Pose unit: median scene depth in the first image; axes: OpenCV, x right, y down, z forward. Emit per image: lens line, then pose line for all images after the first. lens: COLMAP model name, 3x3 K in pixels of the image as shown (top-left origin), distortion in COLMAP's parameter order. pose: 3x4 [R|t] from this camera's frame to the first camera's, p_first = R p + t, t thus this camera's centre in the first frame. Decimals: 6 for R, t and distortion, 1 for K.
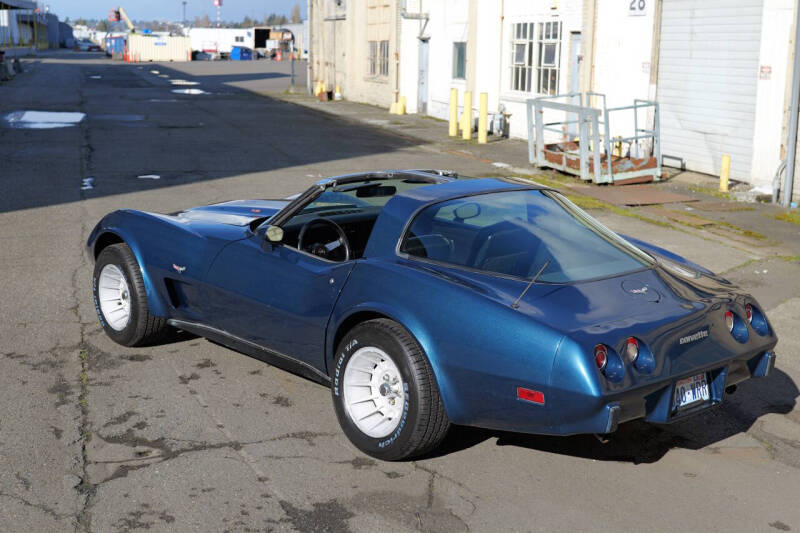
lens RADIAL K [[1108.8, 0, 402.2], [0, 1108.8, 285.4], [0, 0, 1]] dist [-0.010986, -0.025329]
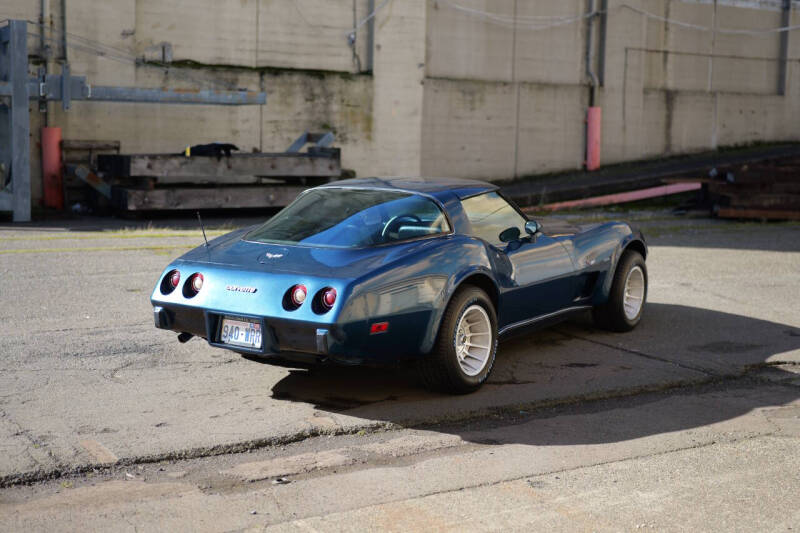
lens RADIAL K [[1109.1, 0, 399.7], [0, 1109.1, 271.8], [0, 0, 1]] dist [-0.007930, 0.061782]
pose [[0.254824, 0.117926, -0.959770, 0.408543], [-0.221665, 0.973230, 0.060726, -0.023900], [0.941238, 0.197273, 0.274143, 0.218950]]
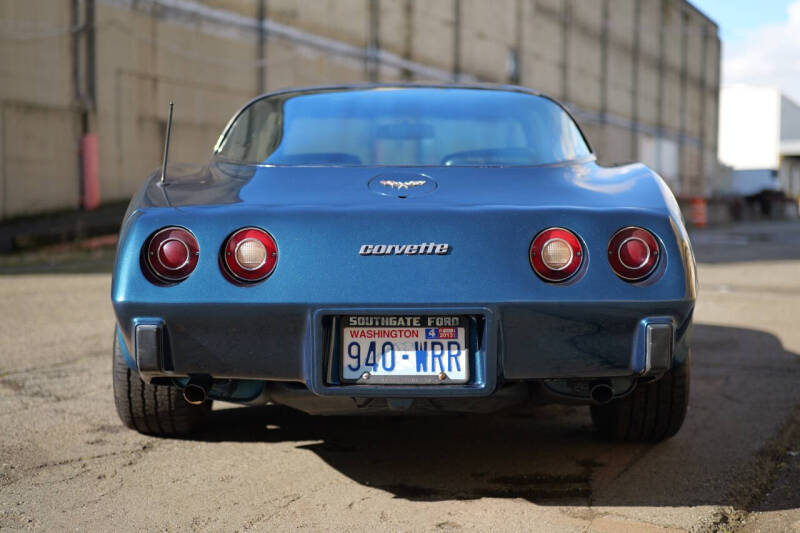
lens RADIAL K [[1109.1, 0, 399.7], [0, 1109.1, 271.8], [0, 0, 1]] dist [-0.007930, 0.061782]
pose [[0.739607, 0.029779, -0.672379, 0.167120], [-0.136679, 0.984849, -0.106727, 0.030989], [0.659014, 0.170836, 0.732472, 0.161712]]
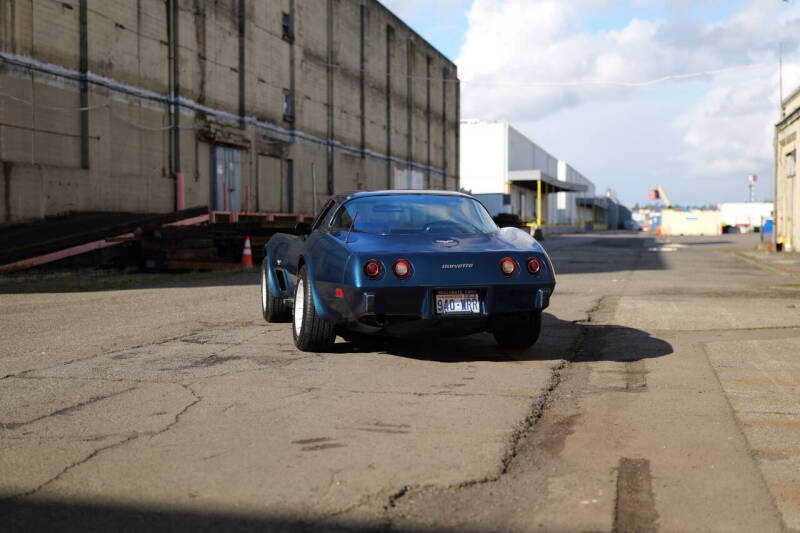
lens RADIAL K [[1109.1, 0, 399.7], [0, 1109.1, 271.8], [0, 0, 1]] dist [-0.007930, 0.061782]
pose [[0.875620, 0.002466, -0.482994, 0.247167], [-0.087307, 0.984323, -0.153253, 0.078498], [0.475044, 0.176360, 0.862108, -0.090875]]
